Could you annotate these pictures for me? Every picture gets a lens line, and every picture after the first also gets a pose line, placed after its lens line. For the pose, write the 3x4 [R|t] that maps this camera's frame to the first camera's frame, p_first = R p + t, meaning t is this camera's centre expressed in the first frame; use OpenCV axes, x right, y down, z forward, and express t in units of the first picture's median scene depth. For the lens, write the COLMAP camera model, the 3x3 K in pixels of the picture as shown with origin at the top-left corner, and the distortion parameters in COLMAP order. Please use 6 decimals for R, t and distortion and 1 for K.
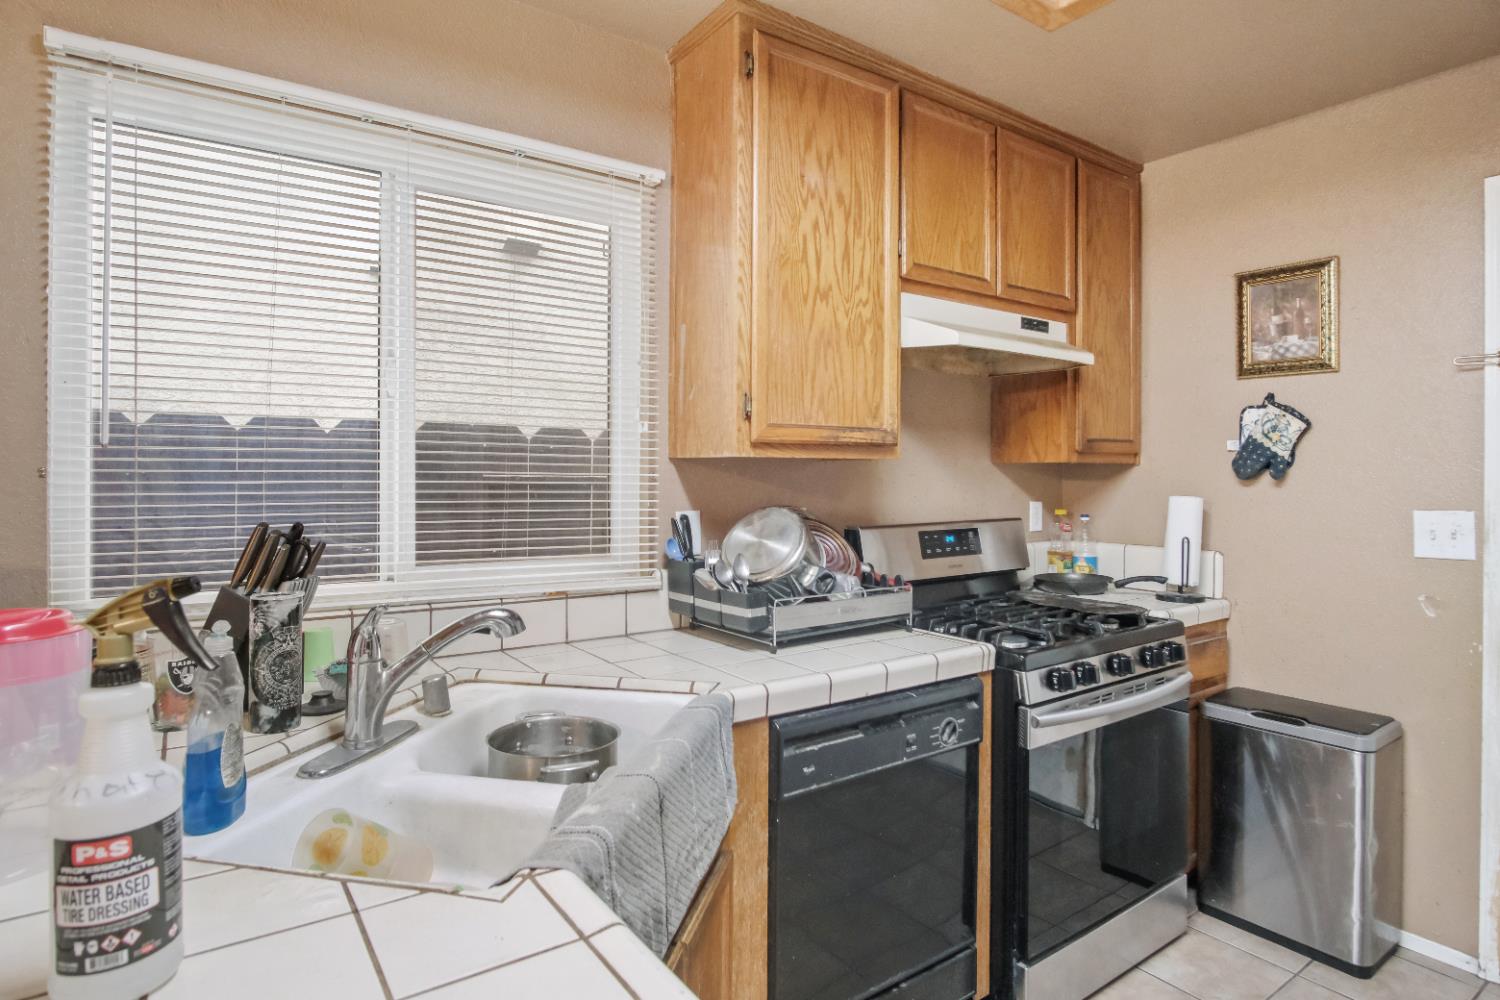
lens RADIAL K [[813.4, 0, 755.3], [0, 813.4, 472.8], [0, 0, 1]] dist [-0.007847, -0.001535]
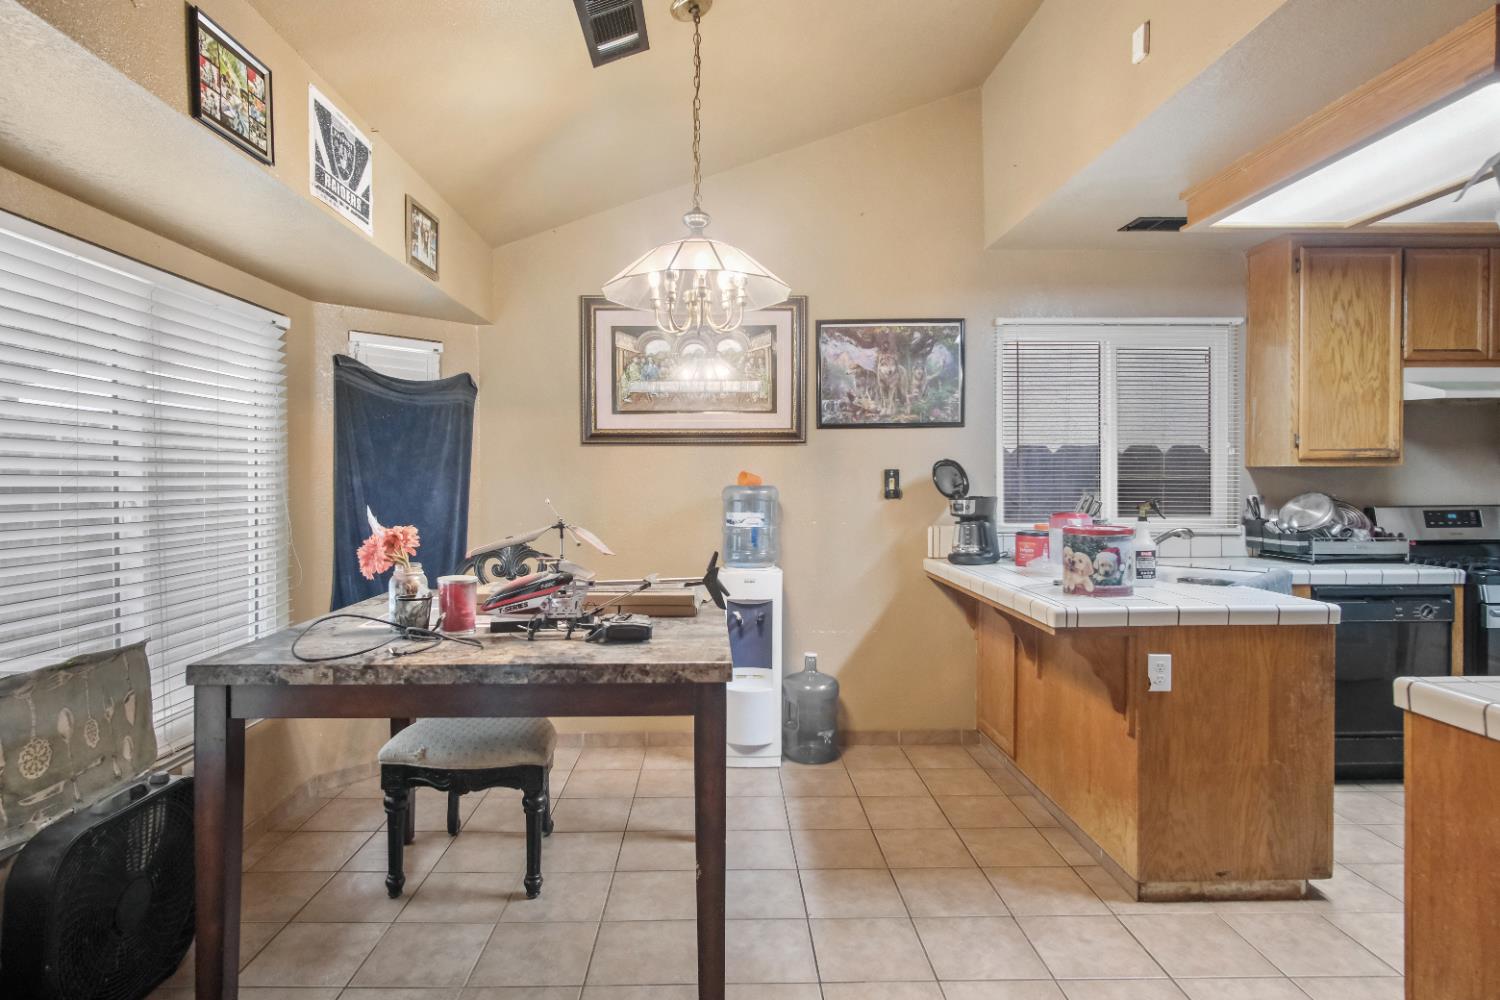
lens RADIAL K [[811.5, 0, 742.9], [0, 811.5, 486.7], [0, 0, 1]] dist [-0.001113, 0.002711]
pose [[0.834445, 0.000090, -0.551092, -0.041214], [0.007134, 0.999914, 0.010965, -0.001380], [0.551046, -0.013081, 0.834372, -1.255974]]
